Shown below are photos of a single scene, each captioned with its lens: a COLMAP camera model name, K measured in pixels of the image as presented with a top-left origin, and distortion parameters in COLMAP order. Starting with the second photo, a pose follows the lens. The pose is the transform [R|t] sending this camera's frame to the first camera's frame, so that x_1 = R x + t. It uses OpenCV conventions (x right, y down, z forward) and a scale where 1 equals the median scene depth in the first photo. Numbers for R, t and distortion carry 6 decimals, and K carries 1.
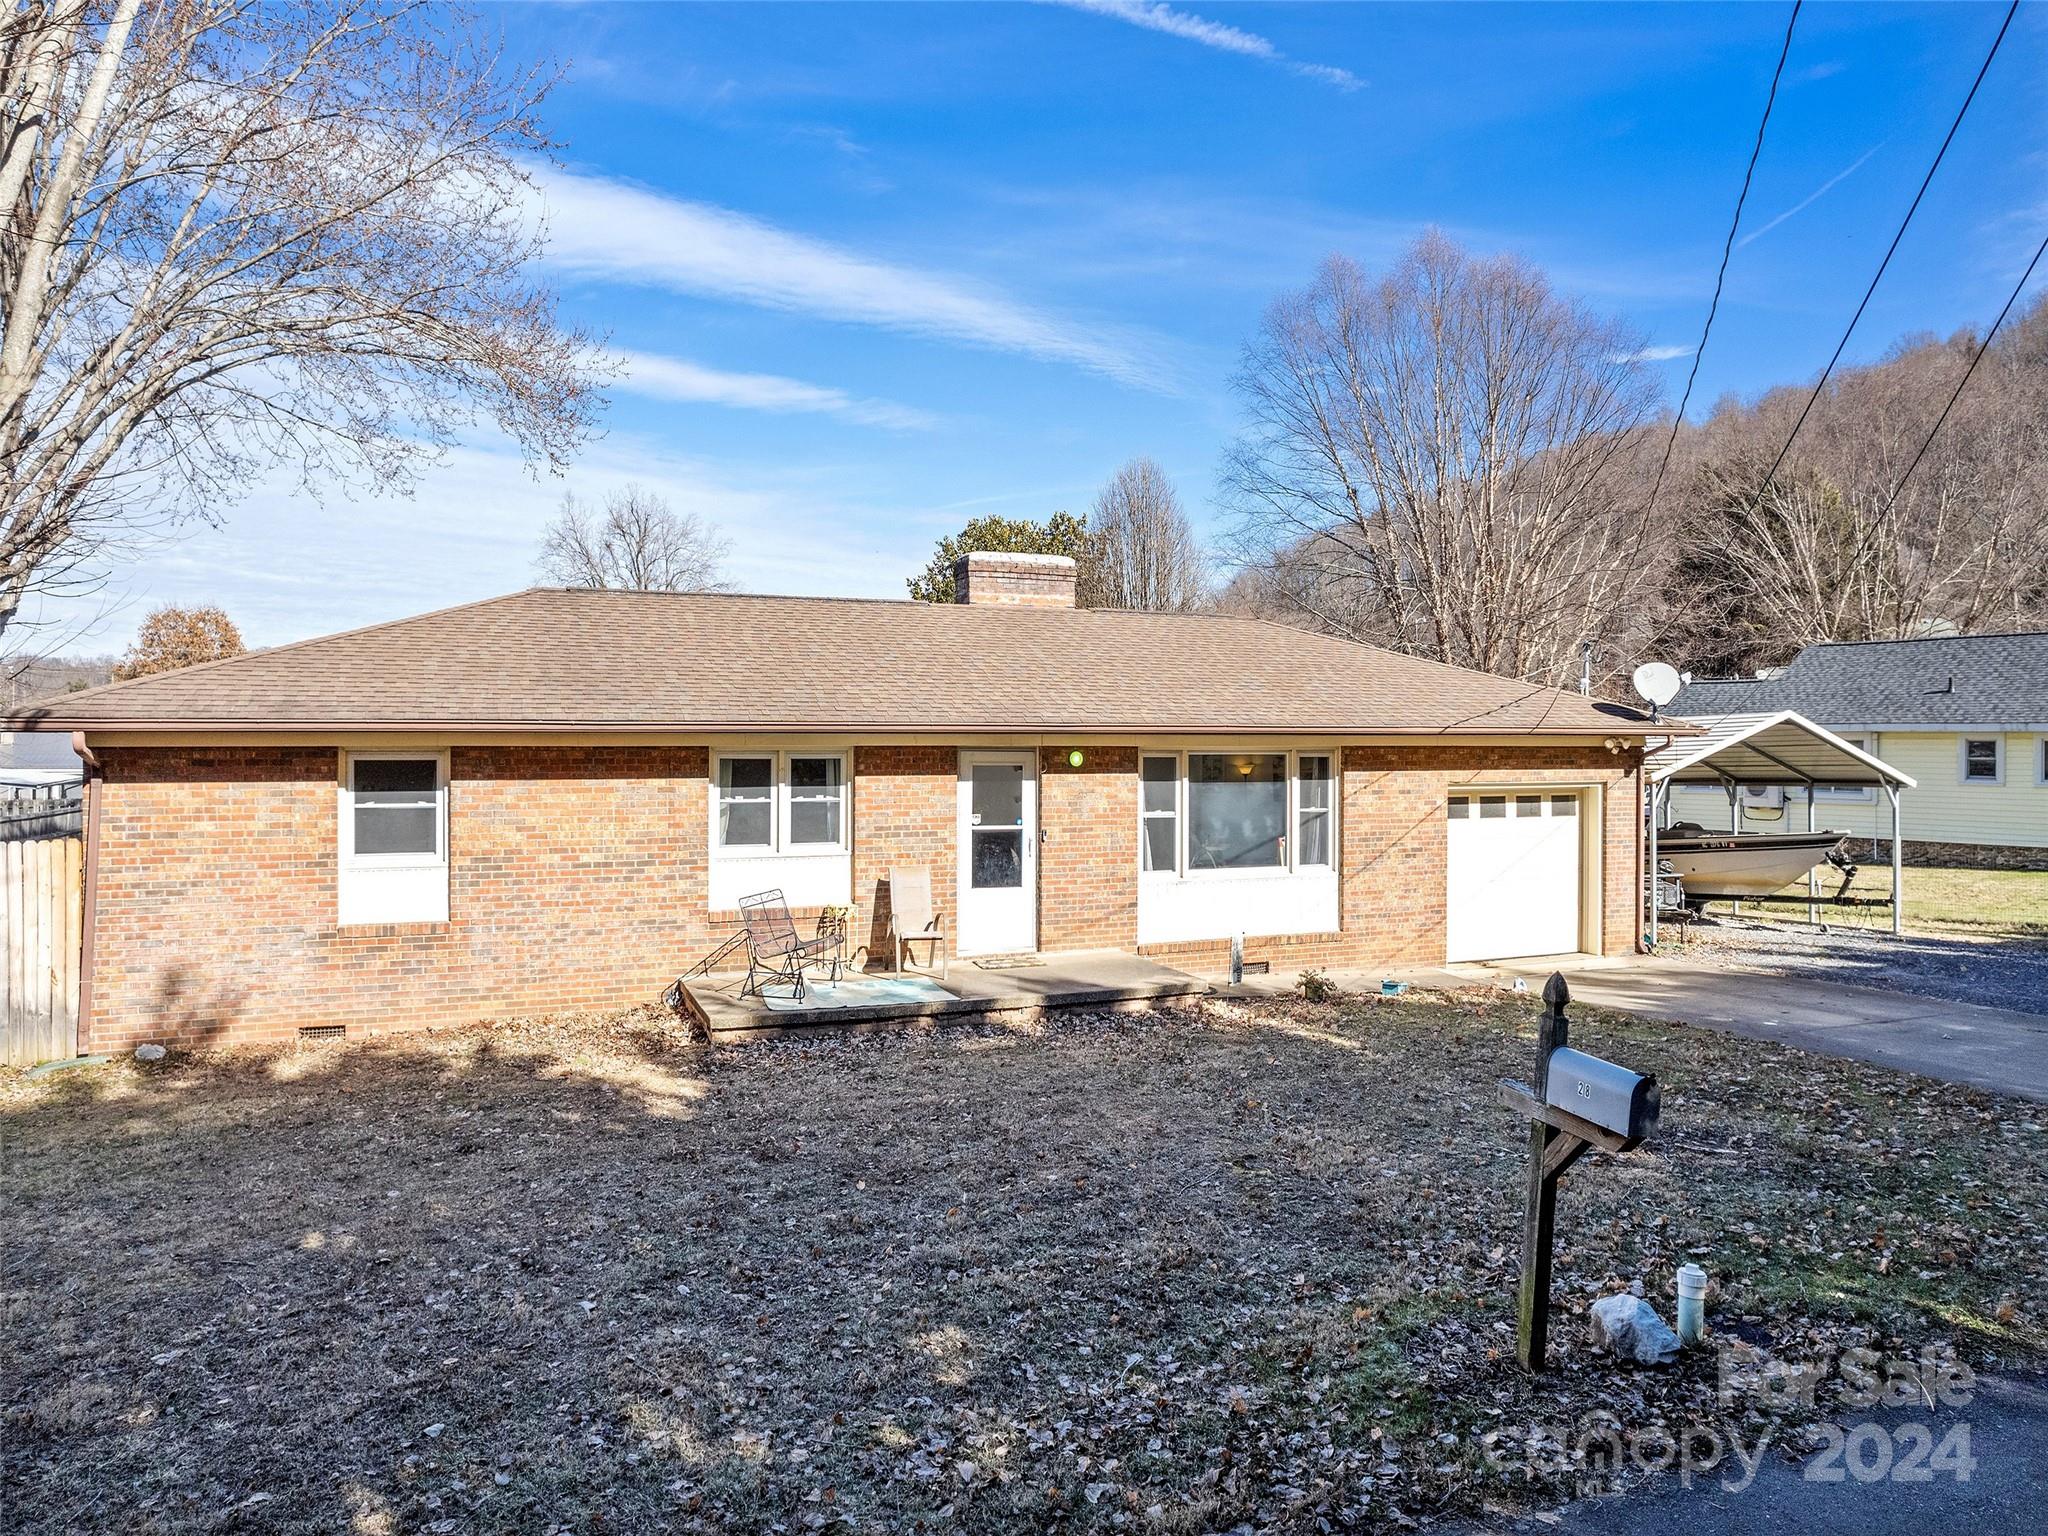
lens RADIAL K [[1463.4, 0, 1024.0], [0, 1463.4, 768.0], [0, 0, 1]] dist [-0.090257, 0.096579]
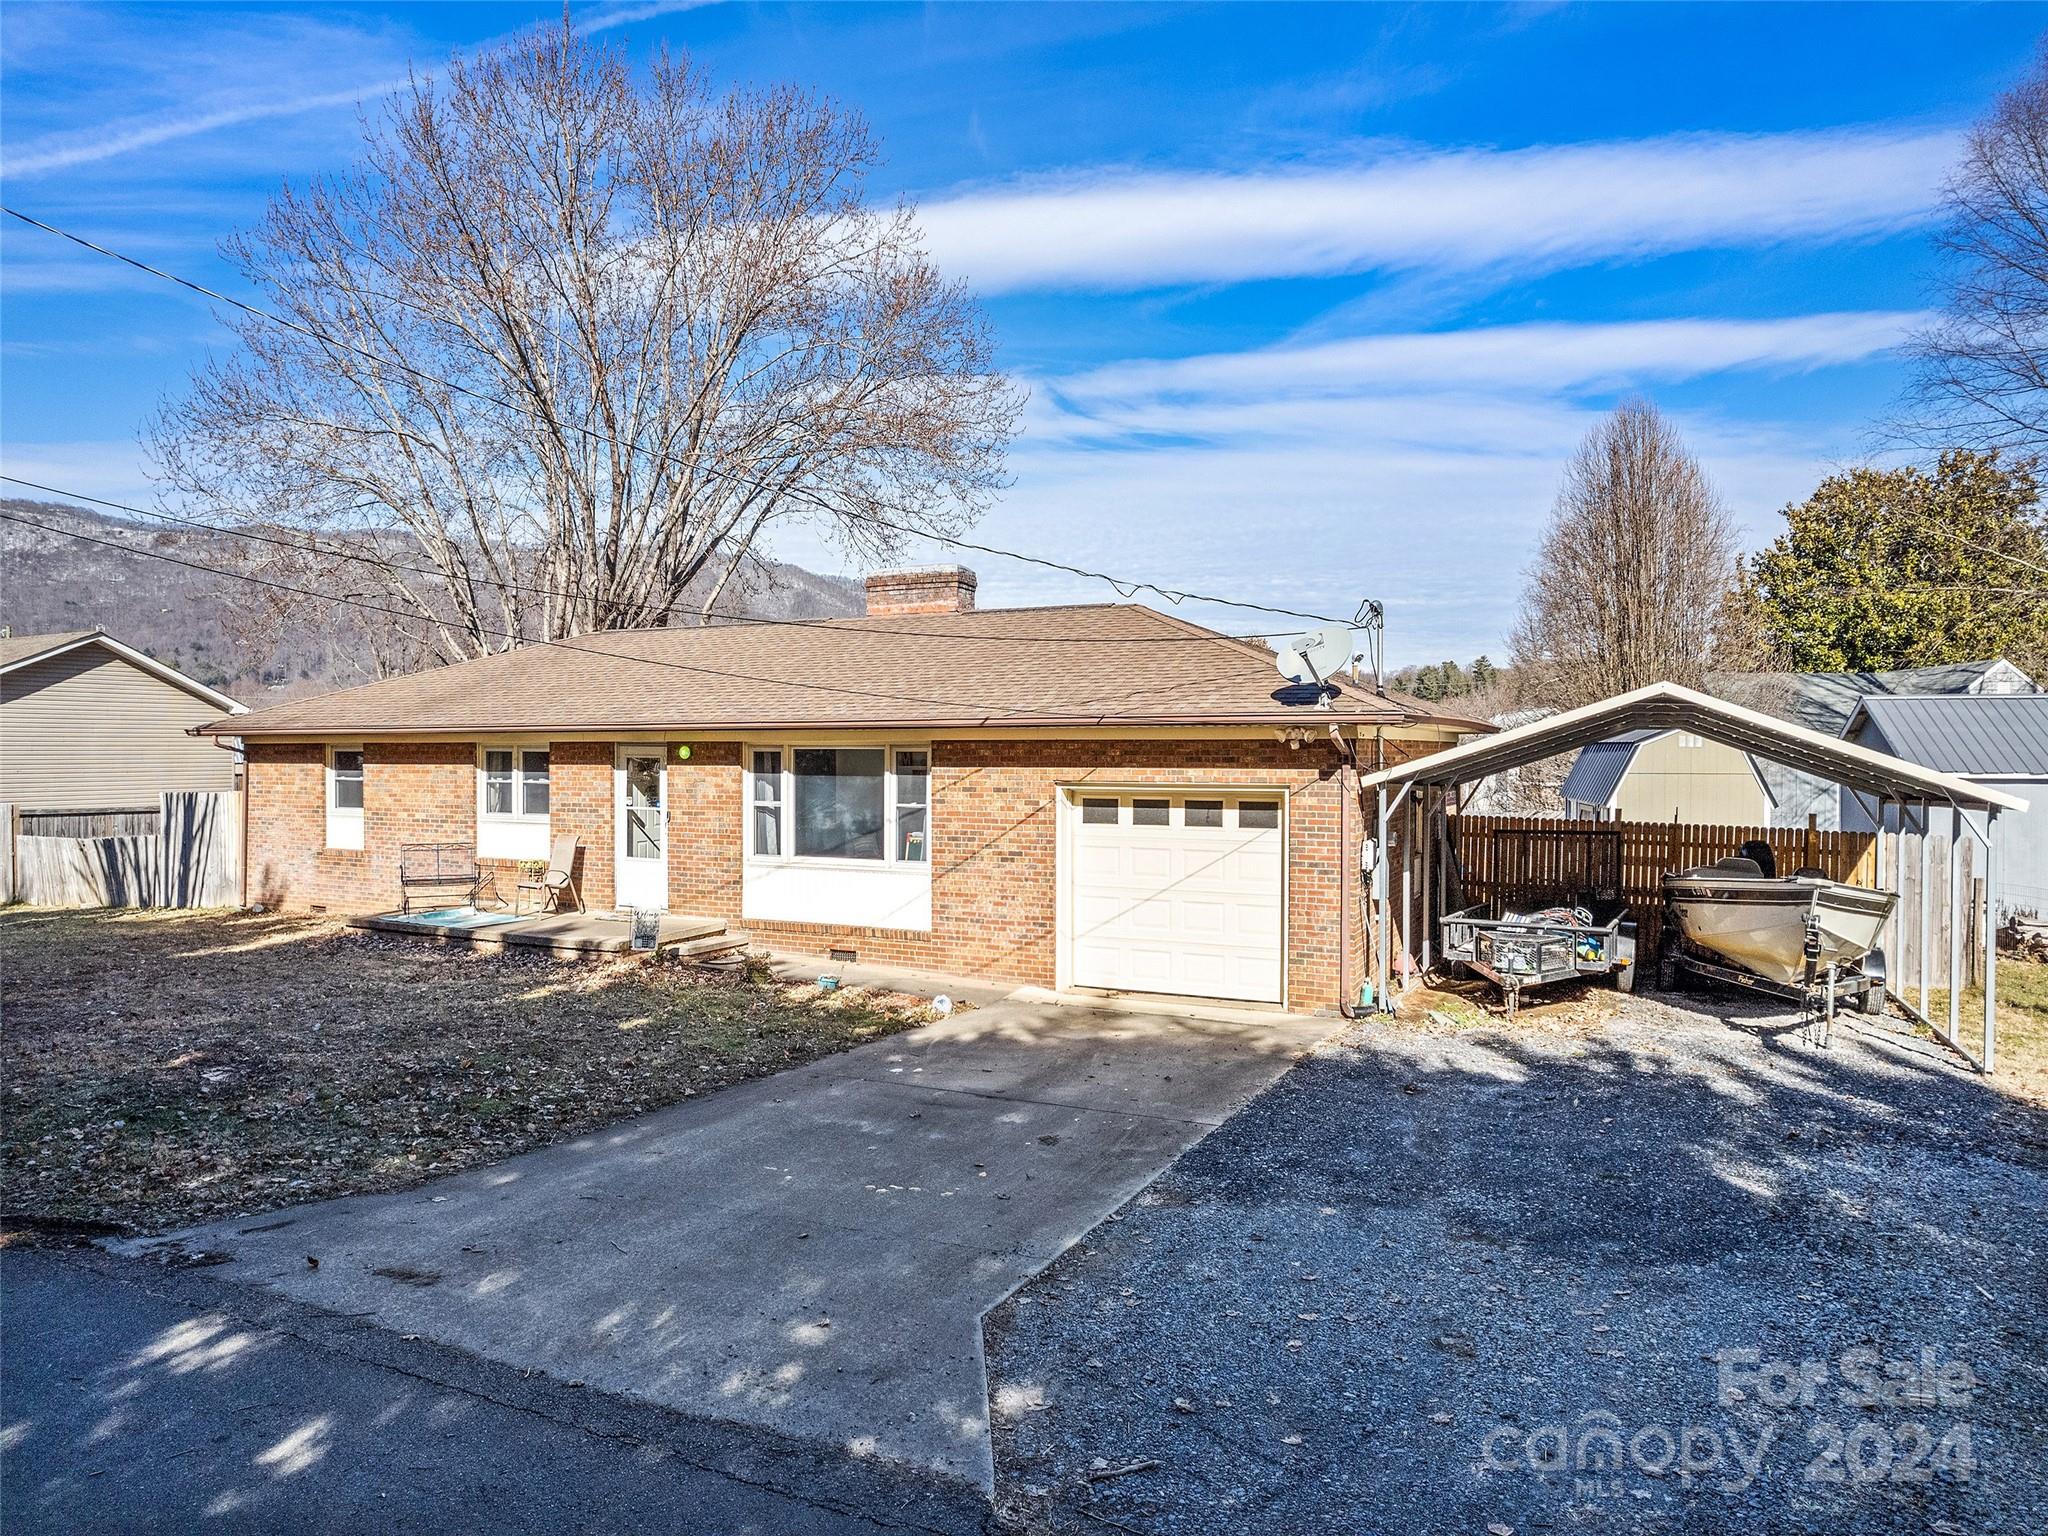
lens RADIAL K [[1352.0, 0, 969.0], [0, 1352.0, 771.7], [0, 0, 1]] dist [-0.070708, 0.063418]
pose [[0.628614, 0.014165, -0.777589, 0.974008], [-0.010368, 0.999898, 0.009832, -0.003637], [0.777649, 0.001882, 0.628696, 0.473966]]
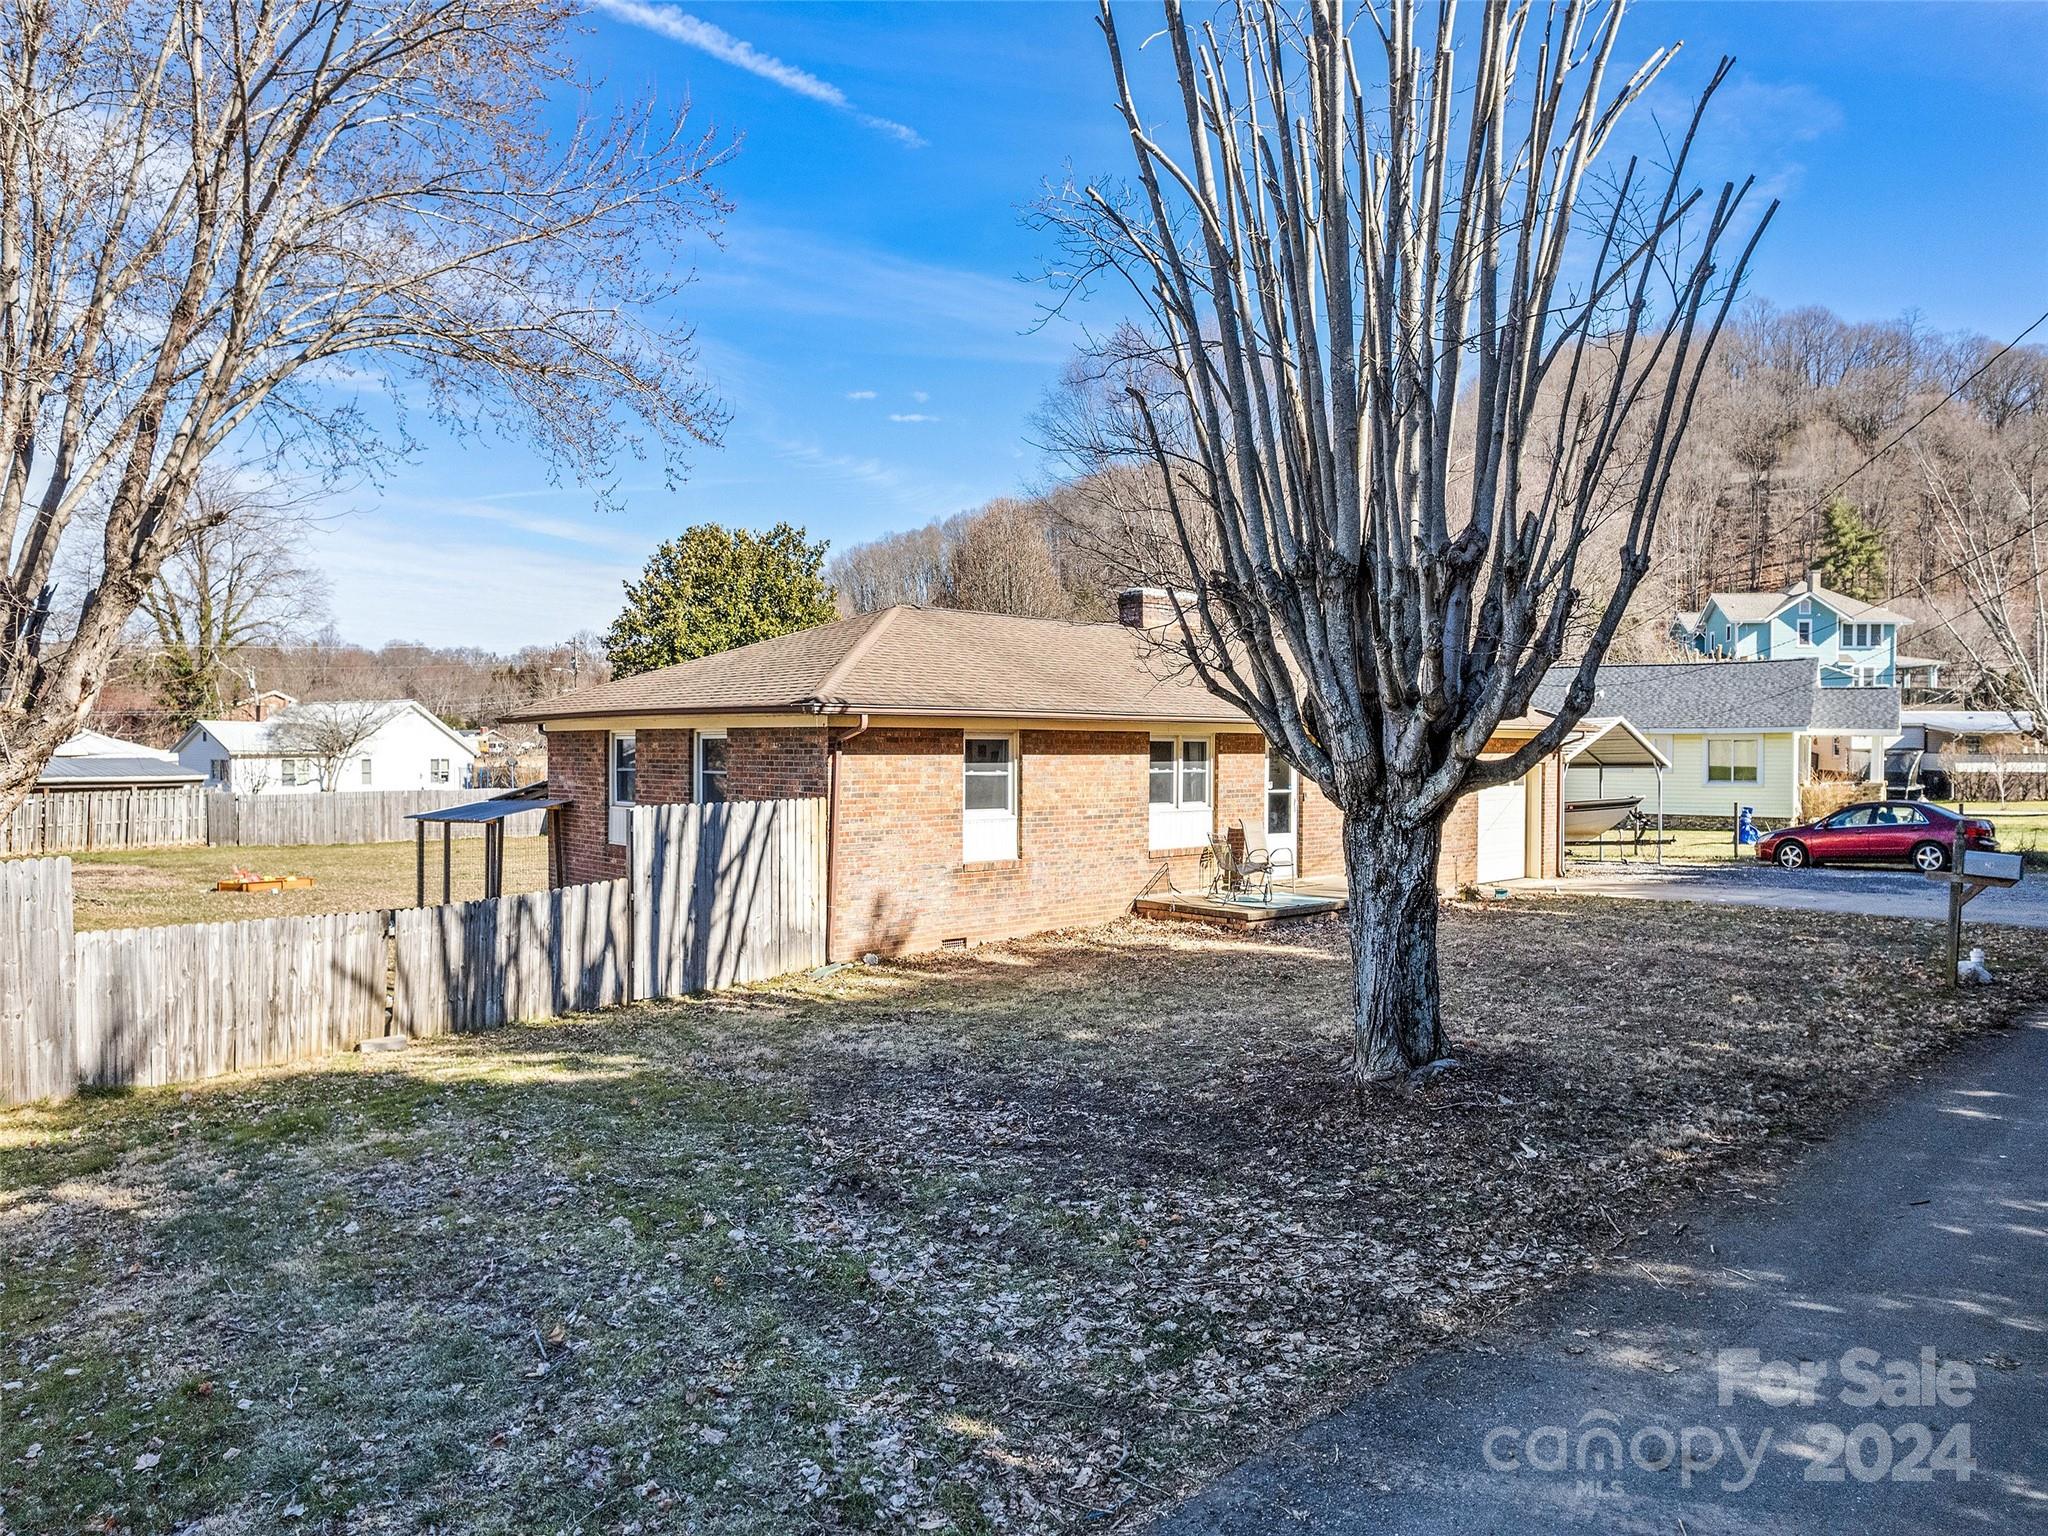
lens RADIAL K [[1352.0, 0, 969.0], [0, 1352.0, 771.7], [0, 0, 1]] dist [-0.070708, 0.063418]
pose [[0.950968, 0.004437, 0.309259, -0.676736], [-0.009355, 0.999852, 0.014423, 0.005282], [-0.309149, -0.016609, 0.950869, -0.150585]]
